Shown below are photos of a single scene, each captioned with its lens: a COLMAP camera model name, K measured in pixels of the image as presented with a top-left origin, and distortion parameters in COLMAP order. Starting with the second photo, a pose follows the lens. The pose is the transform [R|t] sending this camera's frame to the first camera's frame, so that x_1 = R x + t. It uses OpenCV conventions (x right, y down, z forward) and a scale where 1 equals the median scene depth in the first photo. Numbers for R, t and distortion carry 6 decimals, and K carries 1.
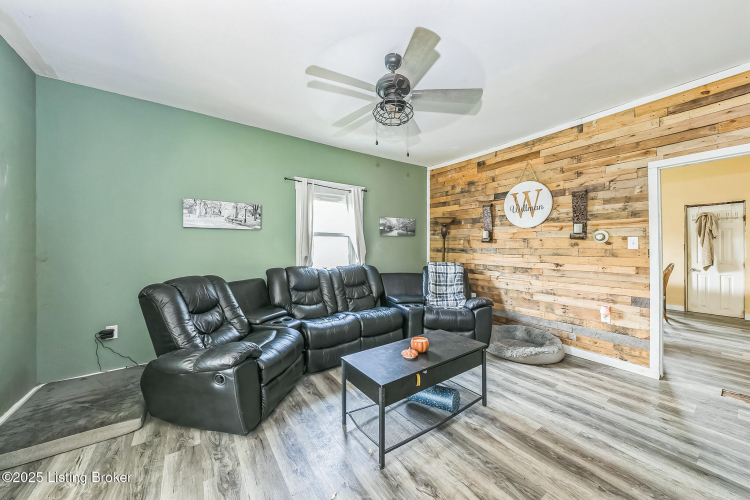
lens RADIAL K [[263.8, 0, 380.0], [0, 263.8, 248.0], [0, 0, 1]] dist [0.000925, -0.002964]
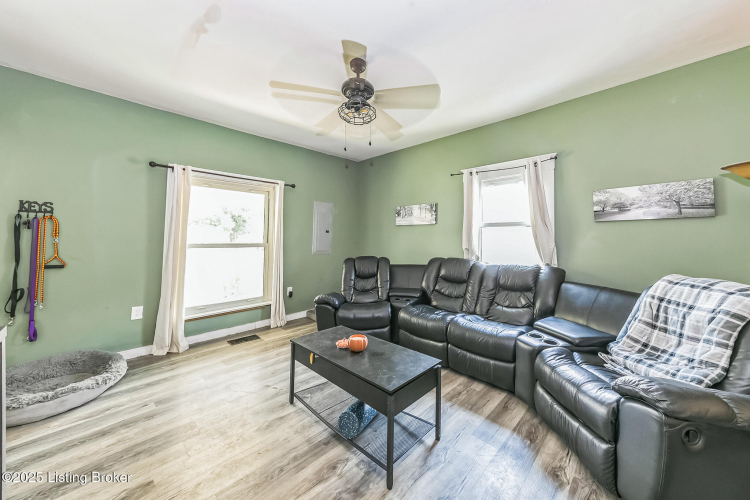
lens RADIAL K [[264.2, 0, 377.7], [0, 264.2, 226.5], [0, 0, 1]] dist [-0.000050, -0.003203]
pose [[0.190651, -0.041728, -0.980771, 0.674636], [-0.015484, 0.998844, -0.045507, -0.000715], [0.981536, 0.023862, 0.189784, 0.543022]]
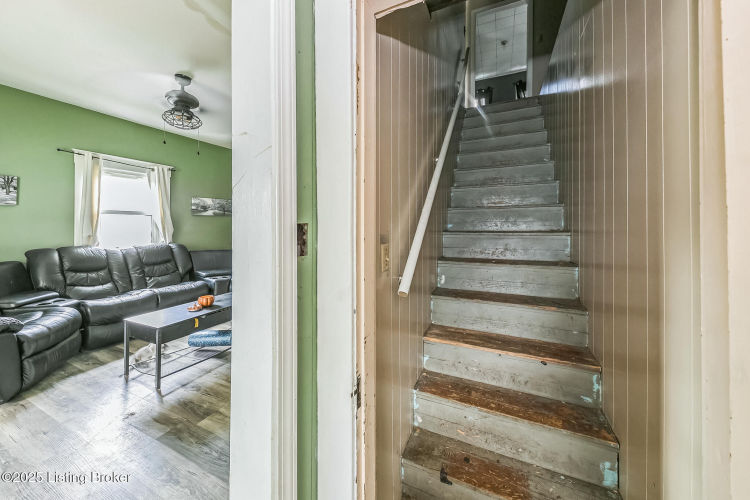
lens RADIAL K [[264.2, 0, 377.7], [0, 264.2, 226.5], [0, 0, 1]] dist [-0.000050, -0.003203]
pose [[0.859675, 0.004530, 0.510822, 0.132658], [-0.002339, 0.999985, -0.004933, 0.001851], [-0.510837, 0.003046, 0.859672, -0.348326]]
